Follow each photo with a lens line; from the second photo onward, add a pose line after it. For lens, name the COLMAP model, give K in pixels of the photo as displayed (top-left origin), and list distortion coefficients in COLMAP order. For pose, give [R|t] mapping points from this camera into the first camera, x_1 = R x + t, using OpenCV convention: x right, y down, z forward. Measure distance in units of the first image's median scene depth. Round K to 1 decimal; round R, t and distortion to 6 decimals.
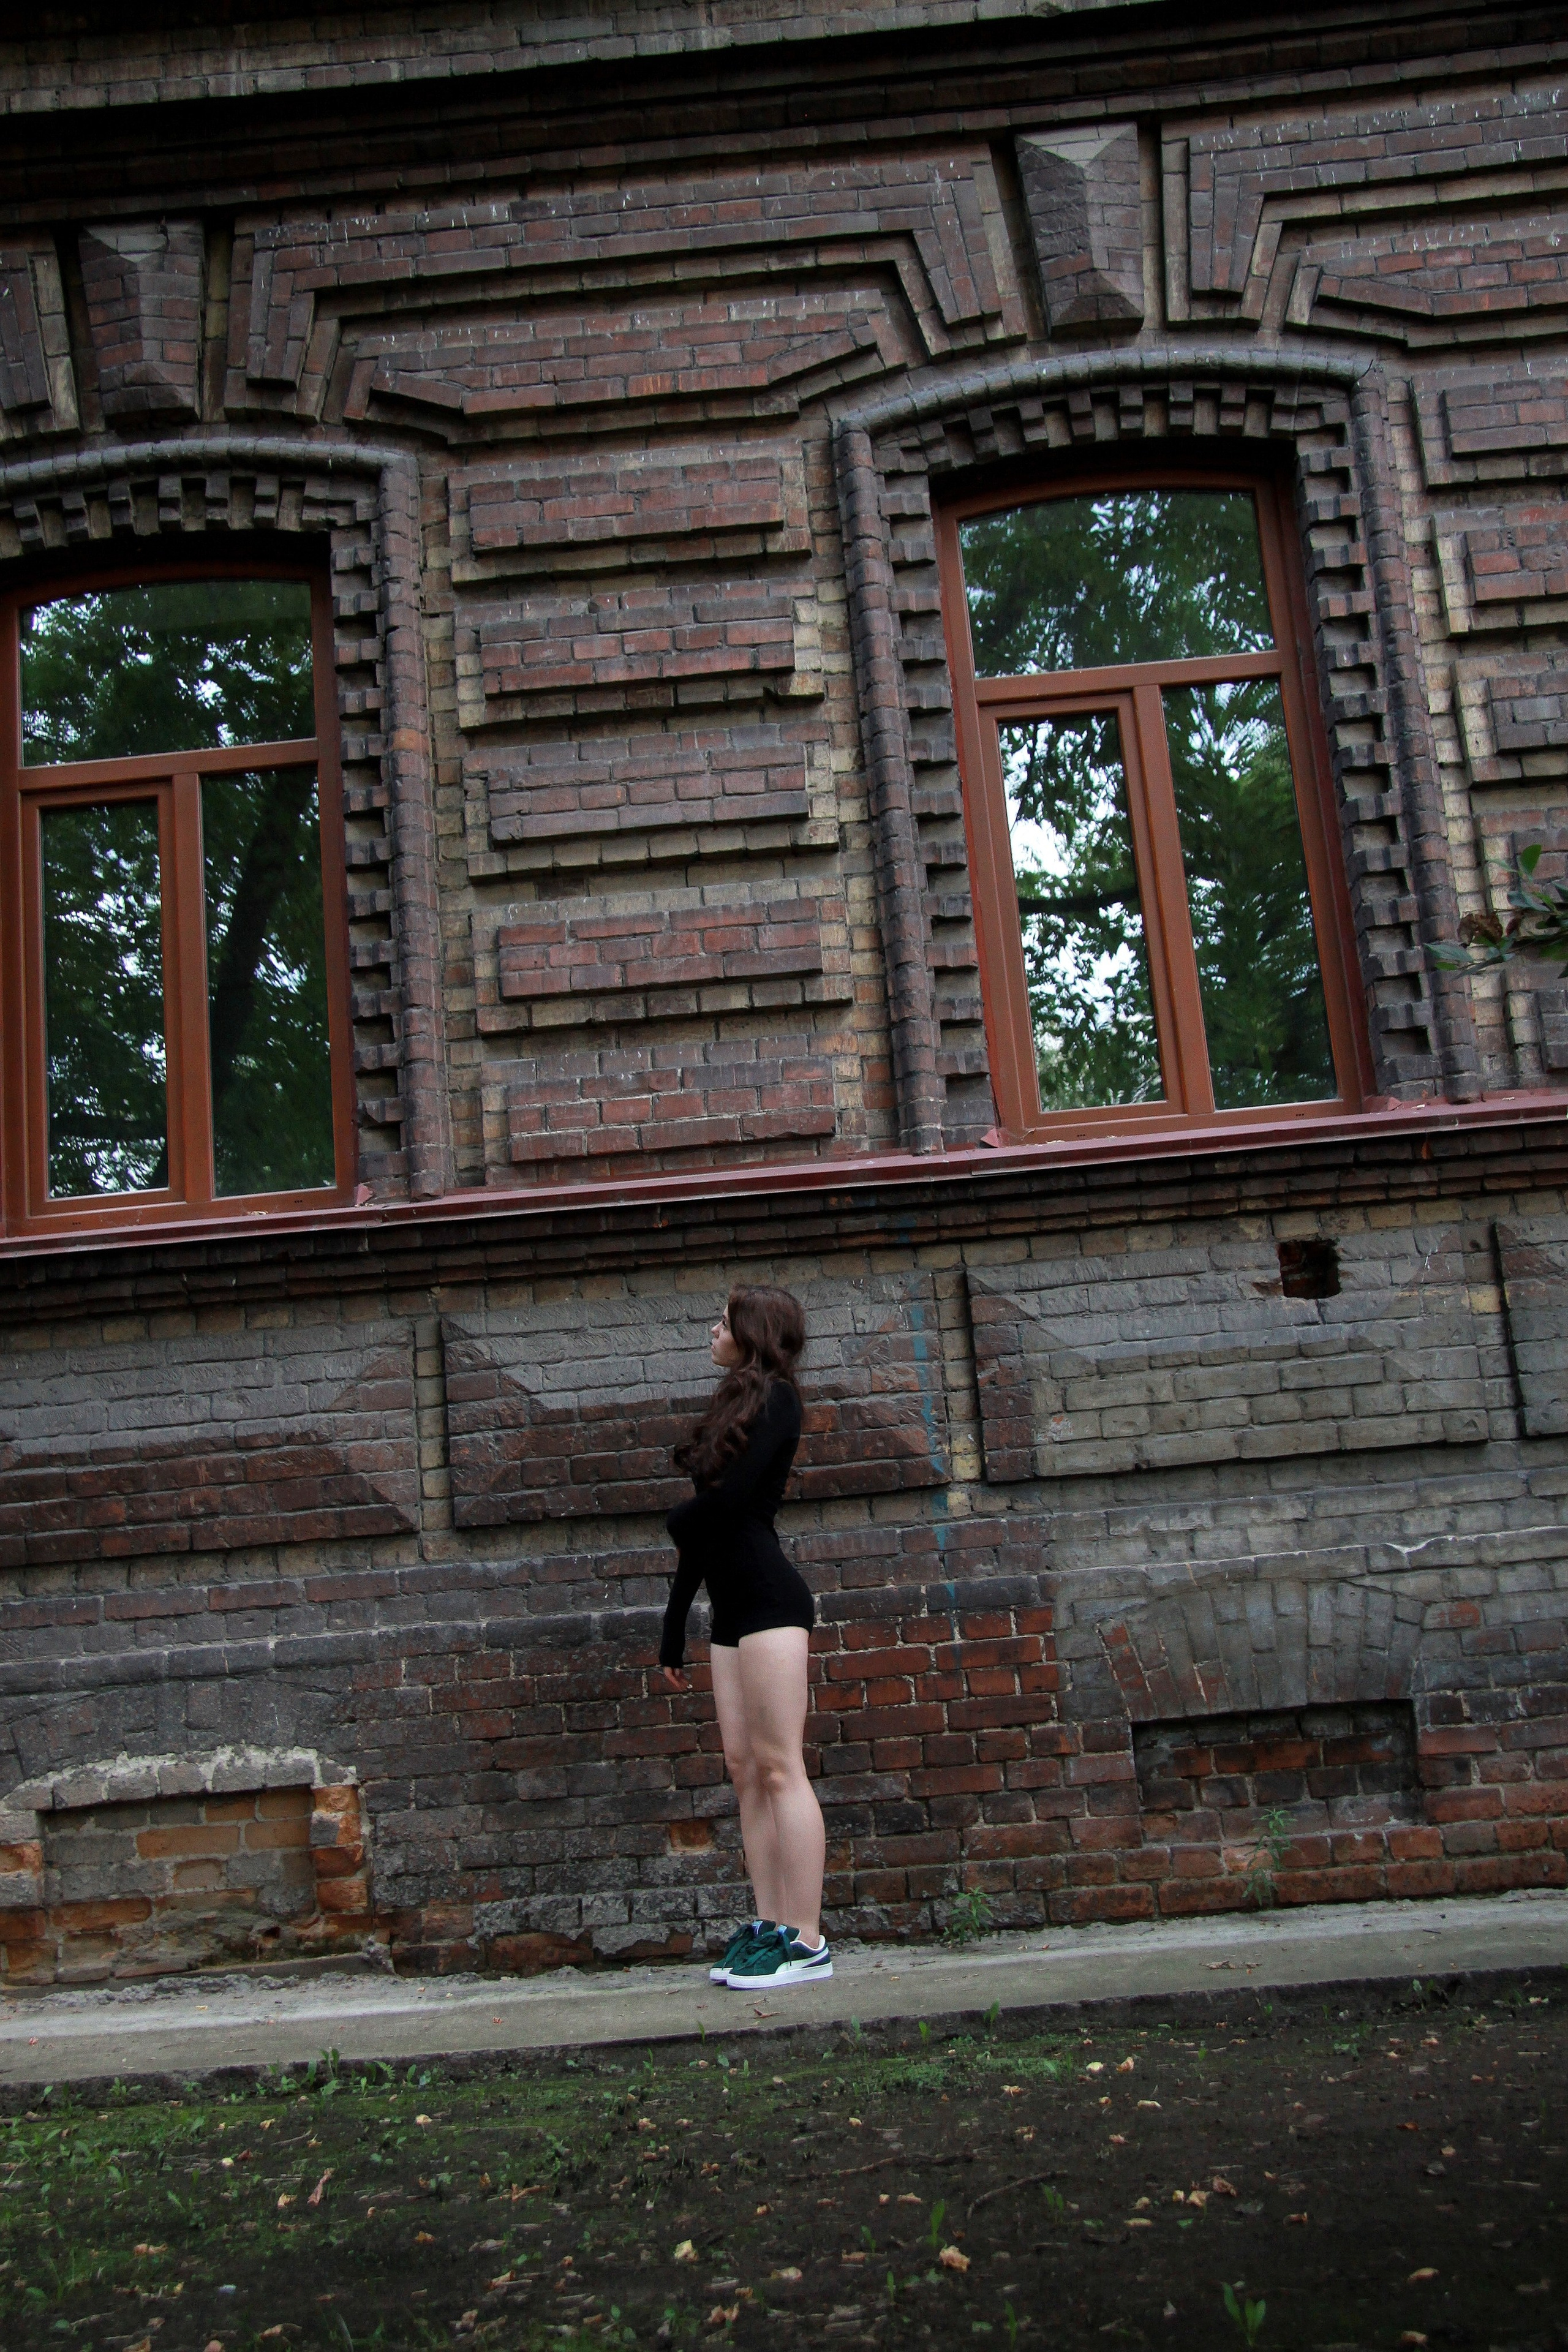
lens RADIAL K [[2526.3, 0, 776.4], [0, 2526.3, 1198.4], [0, 0, 1]] dist [0.005079, 0.000000]
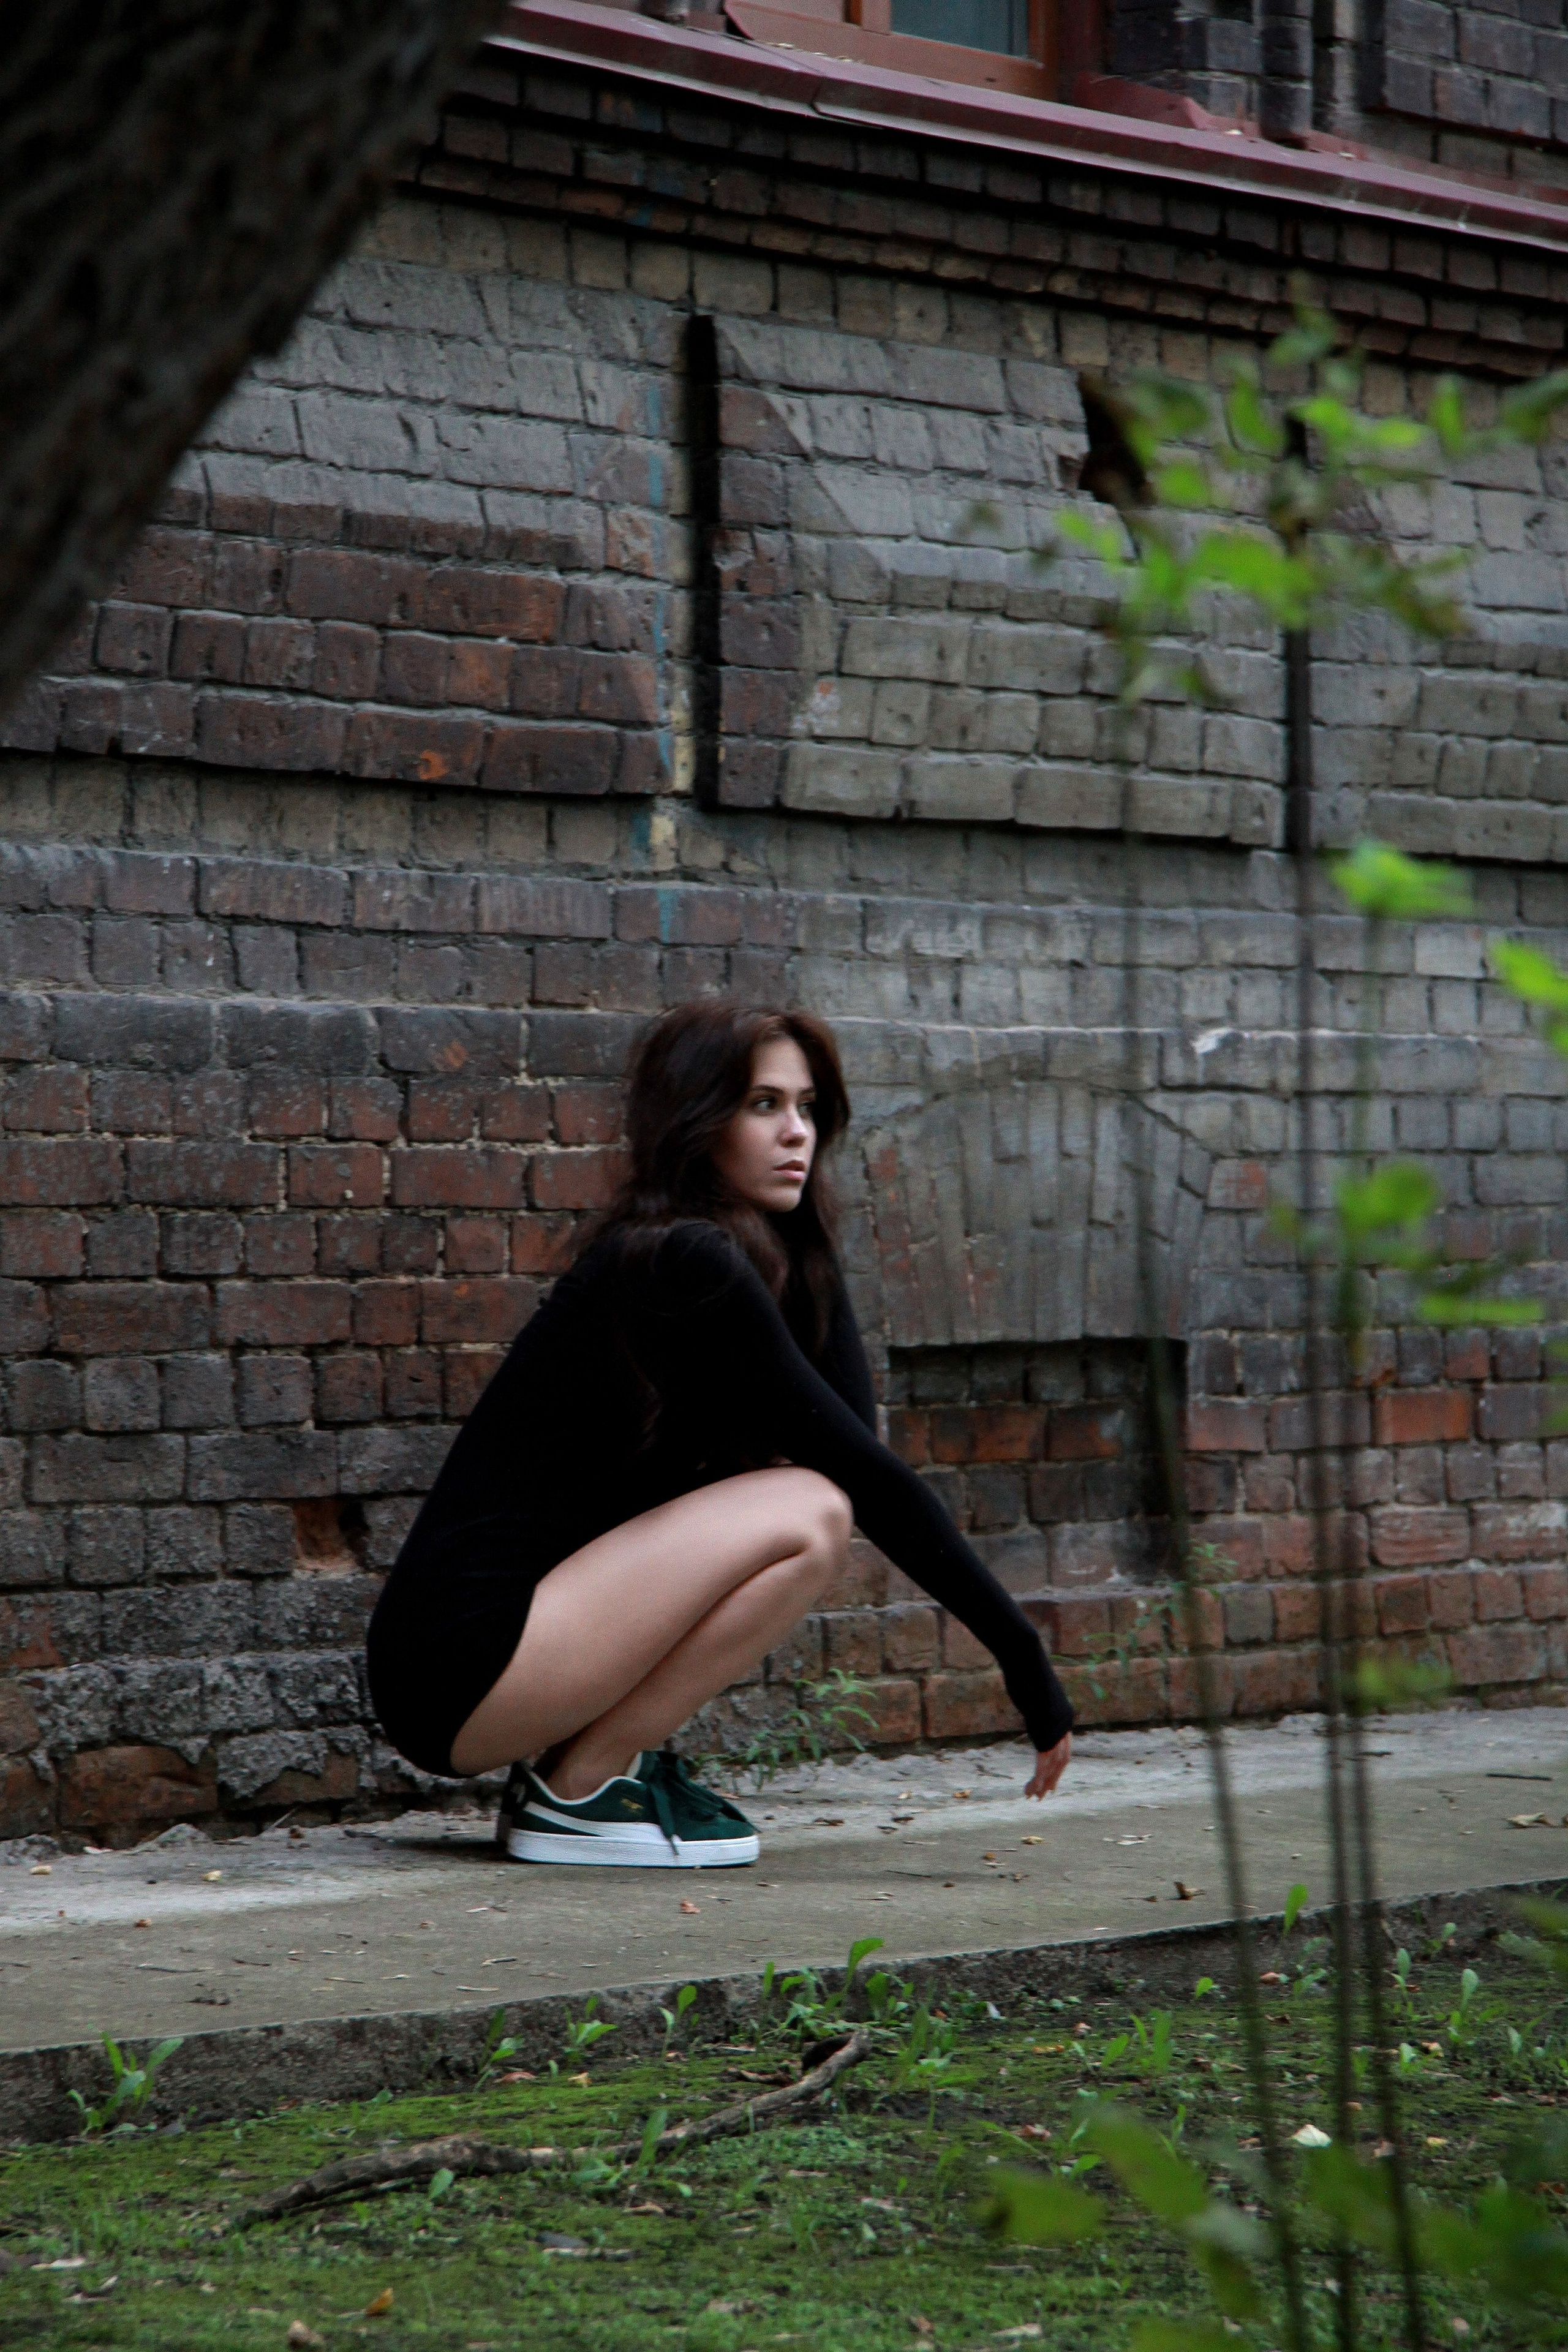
lens RADIAL K [[8771.9, 0, 789.4], [0, 8771.9, 1167.9], [0, 0, 1]] dist [0.731165, 0.000000]
pose [[0.496519, 0.086209, 0.863734, -1.252772], [-0.230063, 0.972539, 0.035184, 0.117272], [-0.836983, -0.216183, 0.502718, 0.190429]]
